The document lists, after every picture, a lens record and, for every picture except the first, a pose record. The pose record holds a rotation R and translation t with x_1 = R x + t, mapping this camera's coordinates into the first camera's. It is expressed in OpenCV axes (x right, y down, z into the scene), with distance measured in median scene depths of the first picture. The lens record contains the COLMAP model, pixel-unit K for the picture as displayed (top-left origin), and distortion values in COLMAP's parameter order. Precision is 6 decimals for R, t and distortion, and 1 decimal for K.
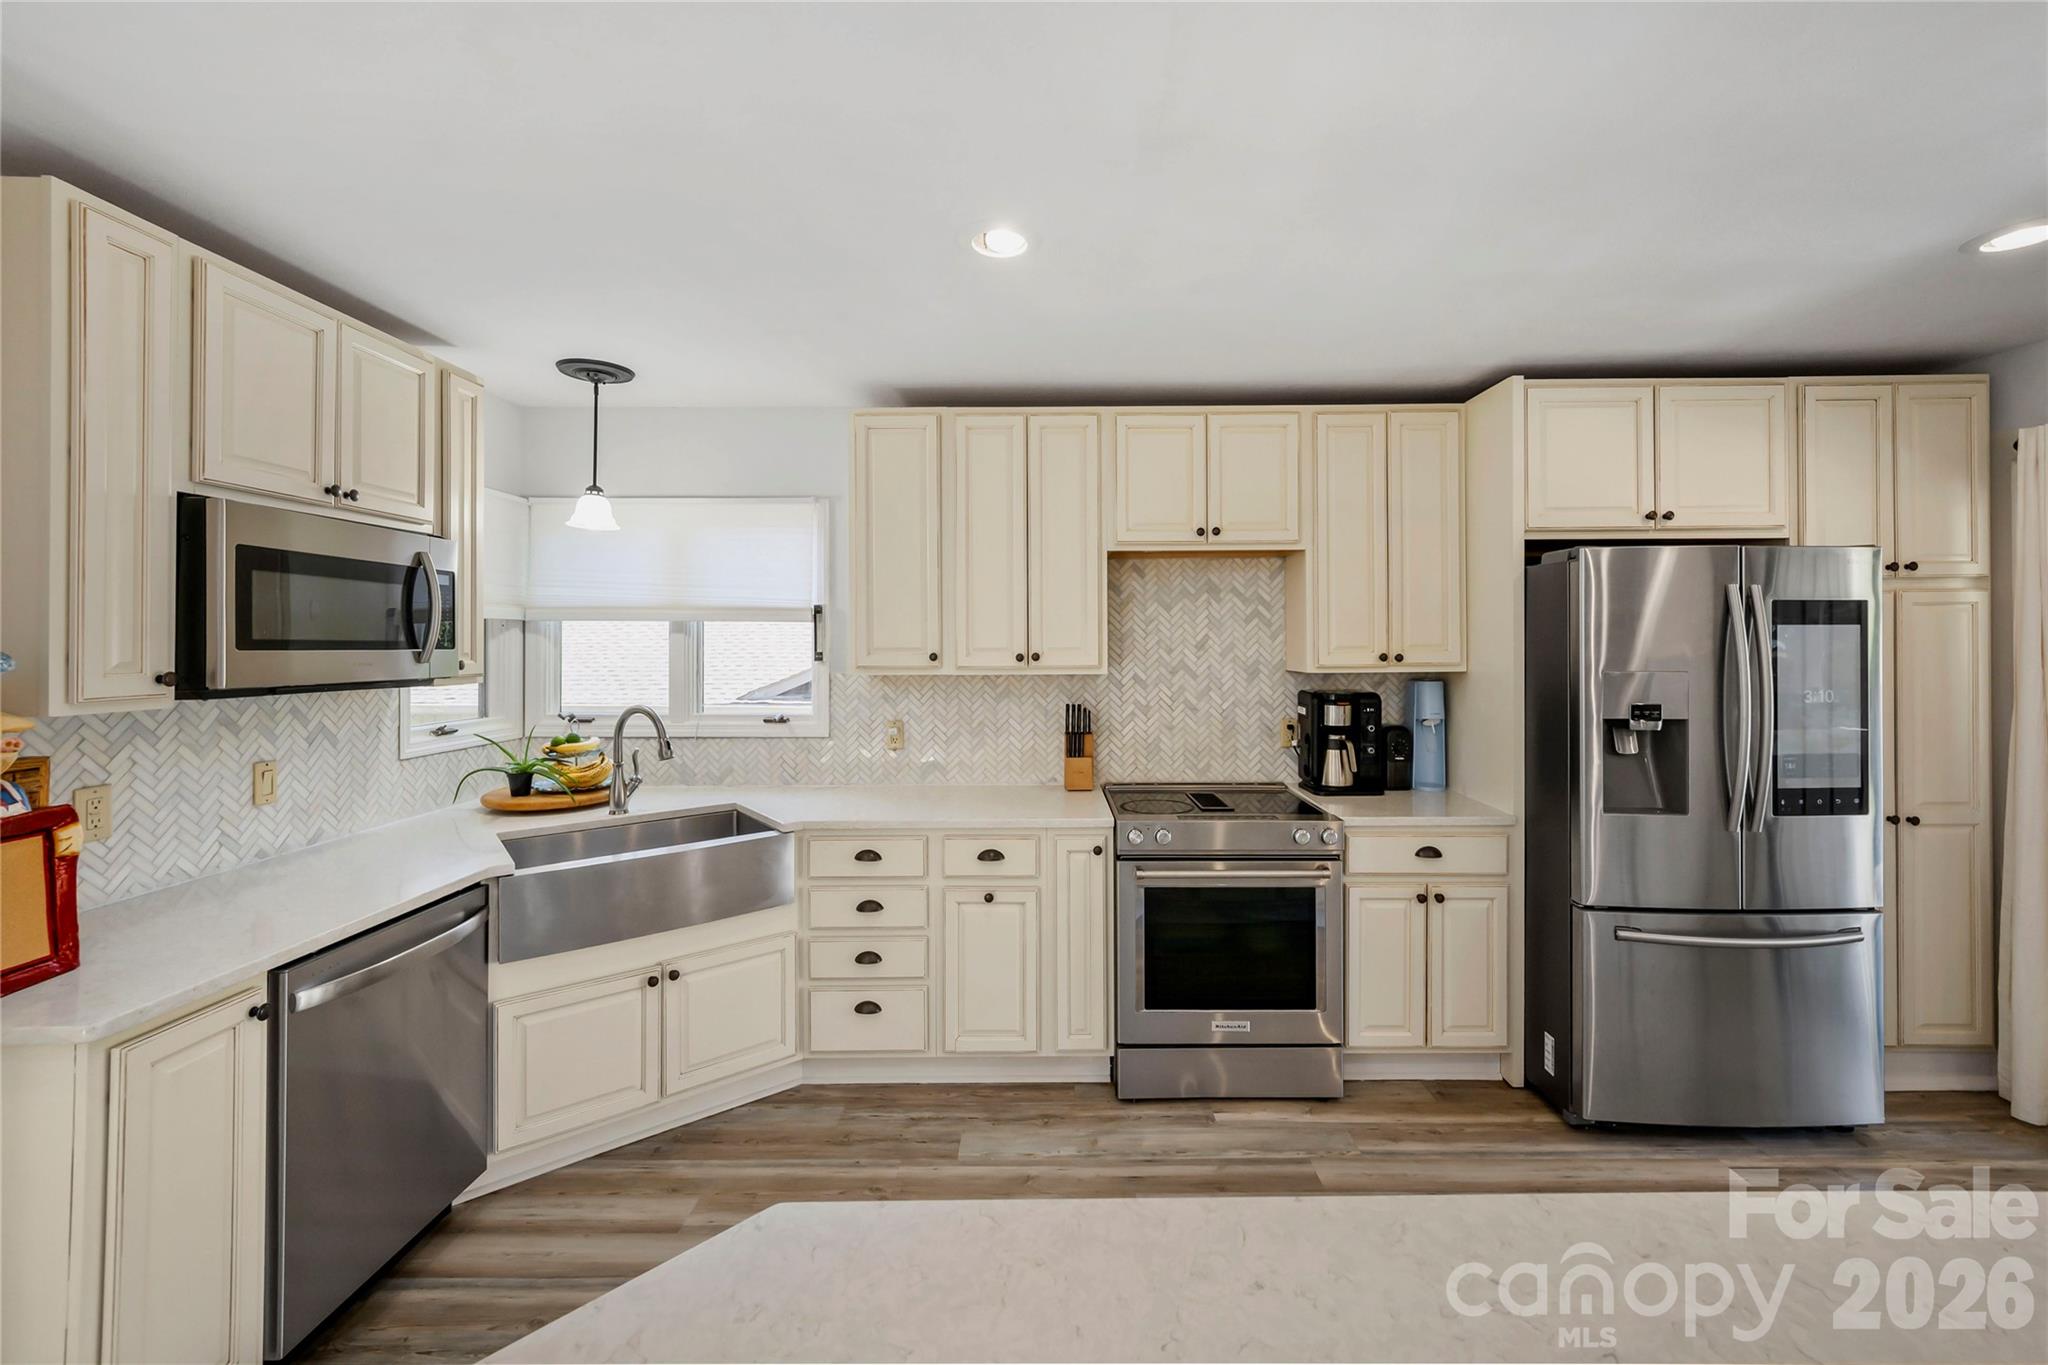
lens RADIAL K [[830.4, 0, 1044.3], [0, 830.4, 633.9], [0, 0, 1]] dist [0.003957, -0.001165]
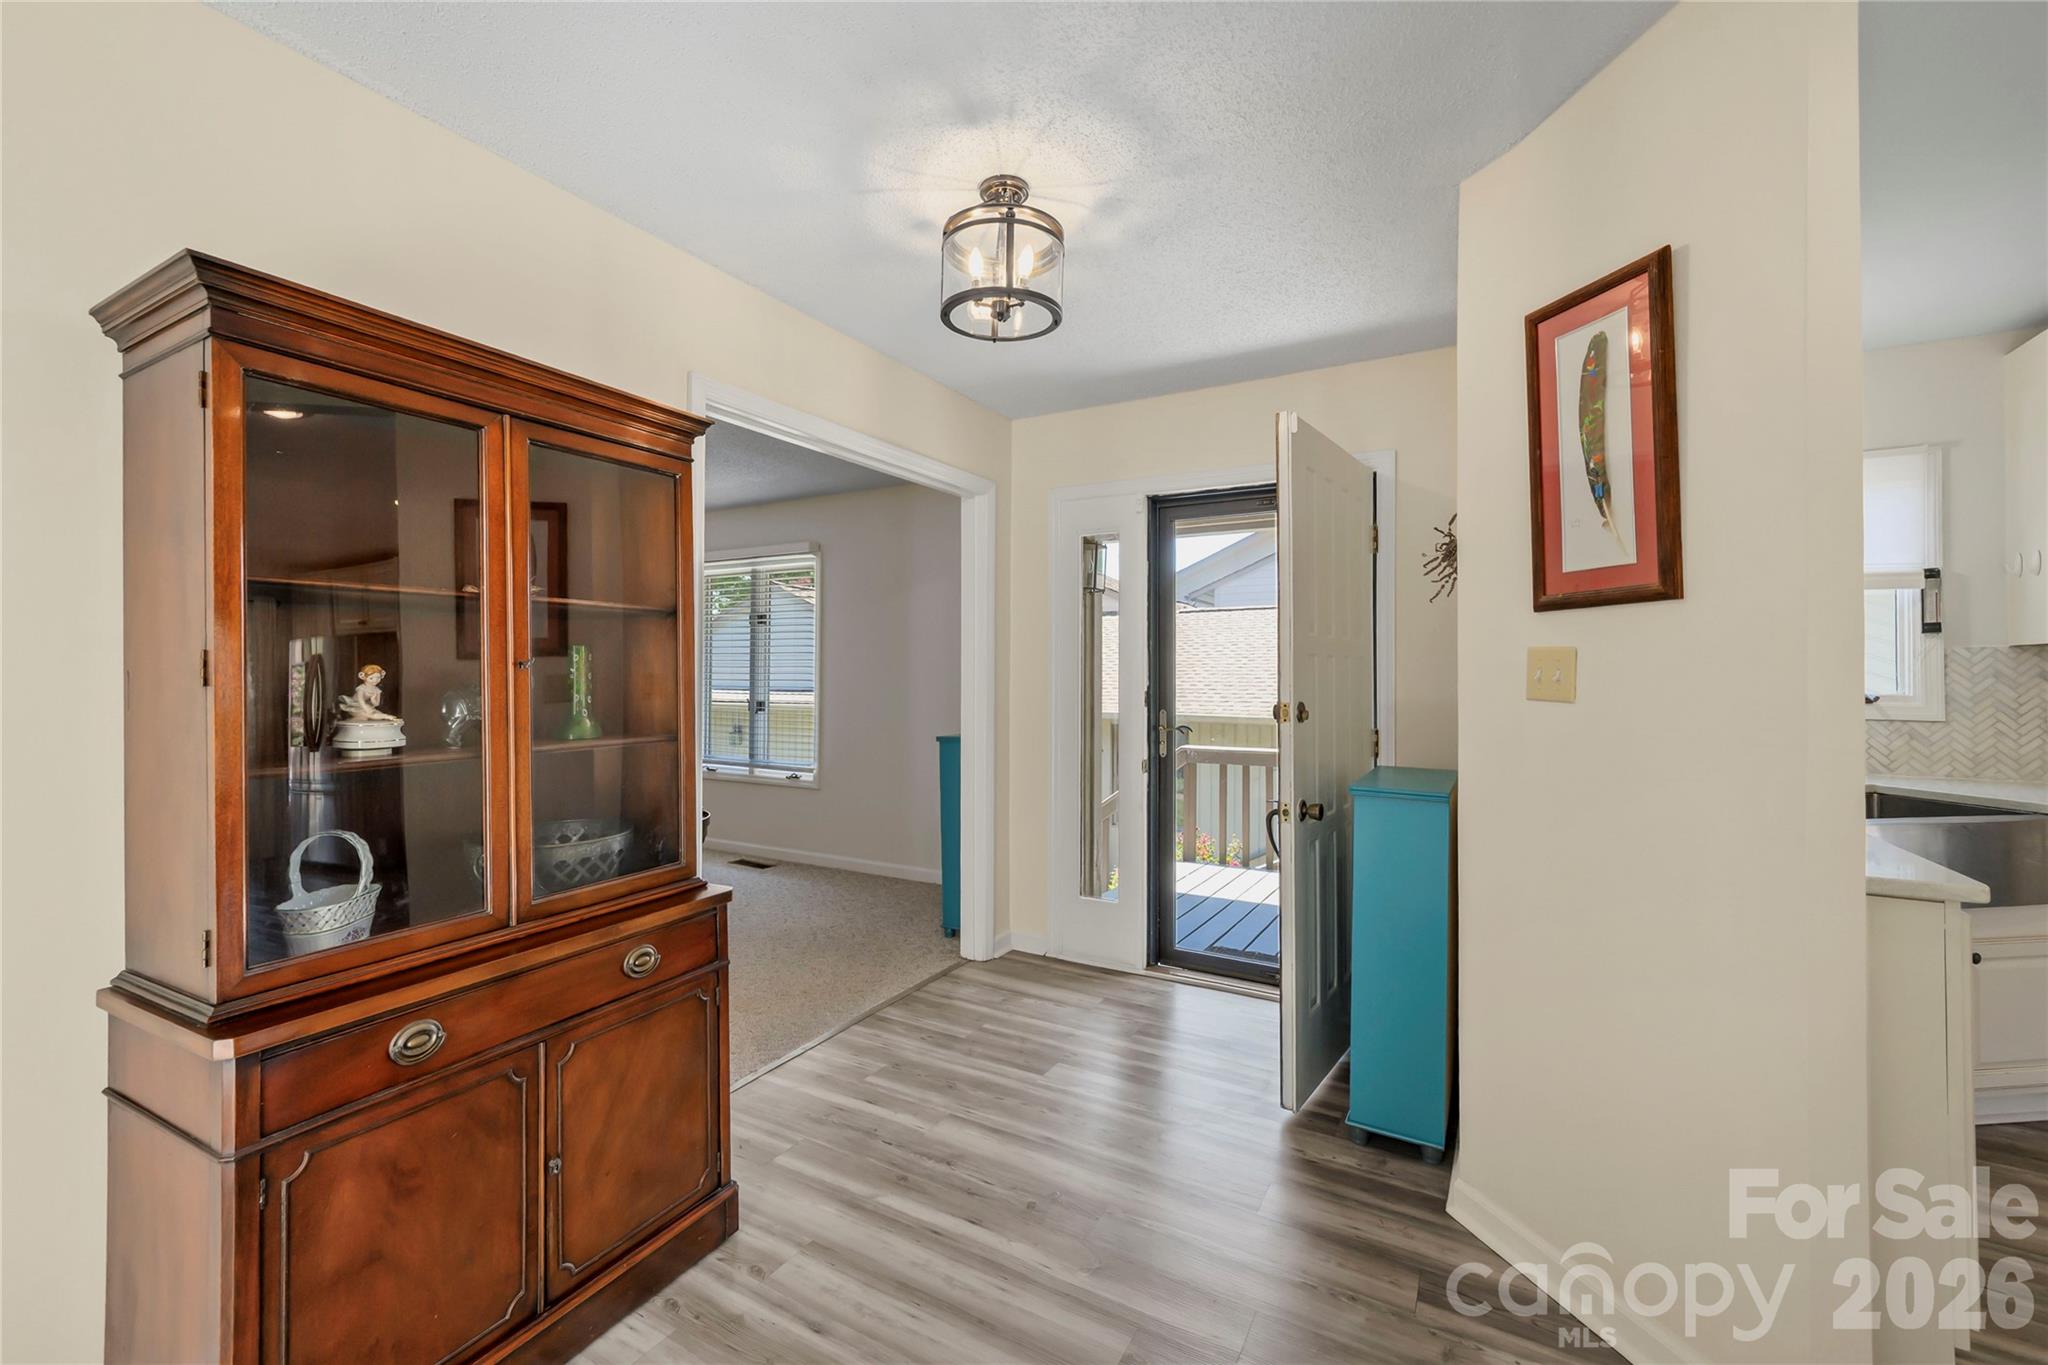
lens RADIAL K [[830.4, 0, 984.2], [0, 830.4, 670.6], [0, 0, 1]] dist [0.003957, -0.001165]
pose [[0.853024, 0.004594, -0.521851, -0.715783], [-0.005594, 0.999984, -0.000341, 0.084453], [0.521841, 0.003210, 0.853036, -0.250824]]
